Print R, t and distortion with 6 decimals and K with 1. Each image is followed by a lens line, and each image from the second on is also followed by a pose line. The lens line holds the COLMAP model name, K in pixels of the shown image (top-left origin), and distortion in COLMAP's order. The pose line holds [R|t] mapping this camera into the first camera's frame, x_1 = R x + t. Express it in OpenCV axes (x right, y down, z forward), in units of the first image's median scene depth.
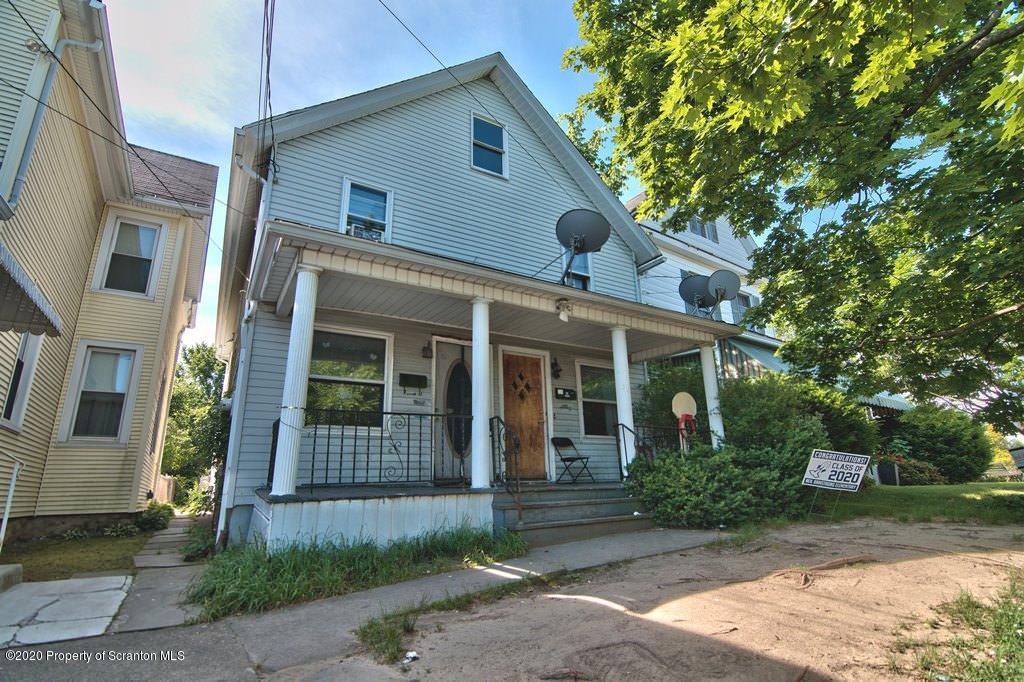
lens RADIAL K [[491.9, 0, 512.8], [0, 491.9, 340.7], [0, 0, 1]] dist [-0.006804, -0.008764]
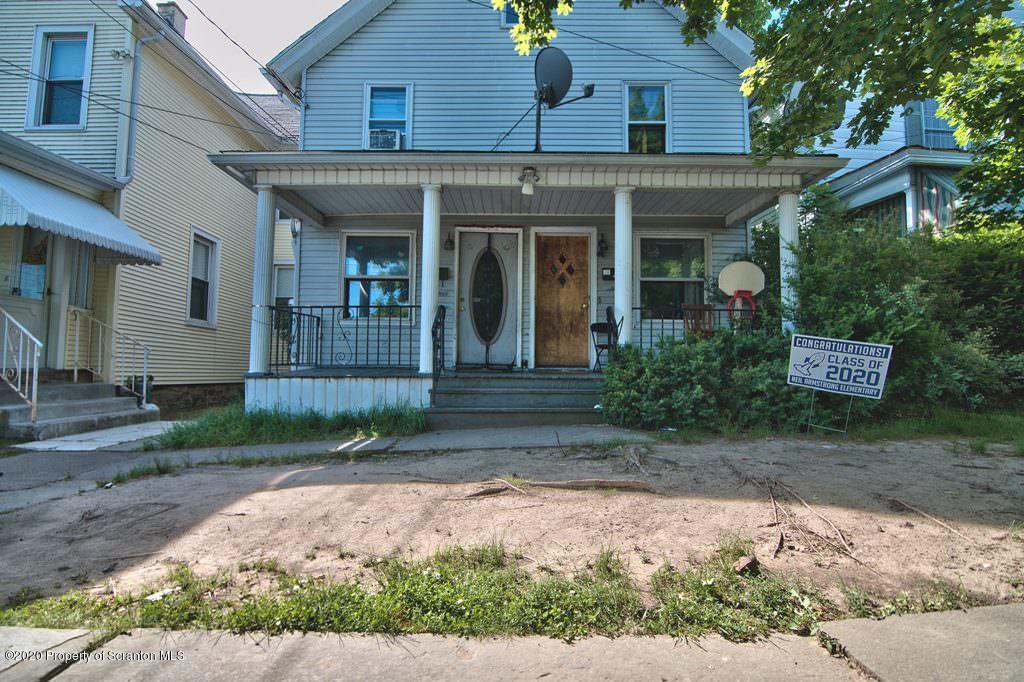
lens RADIAL K [[491.9, 0, 512.8], [0, 491.9, 340.7], [0, 0, 1]] dist [-0.006804, -0.008764]
pose [[0.849228, -0.001167, -0.528025, 0.497095], [0.120722, 0.973940, 0.192006, 0.039919], [0.514041, -0.226801, 0.827239, 0.181611]]
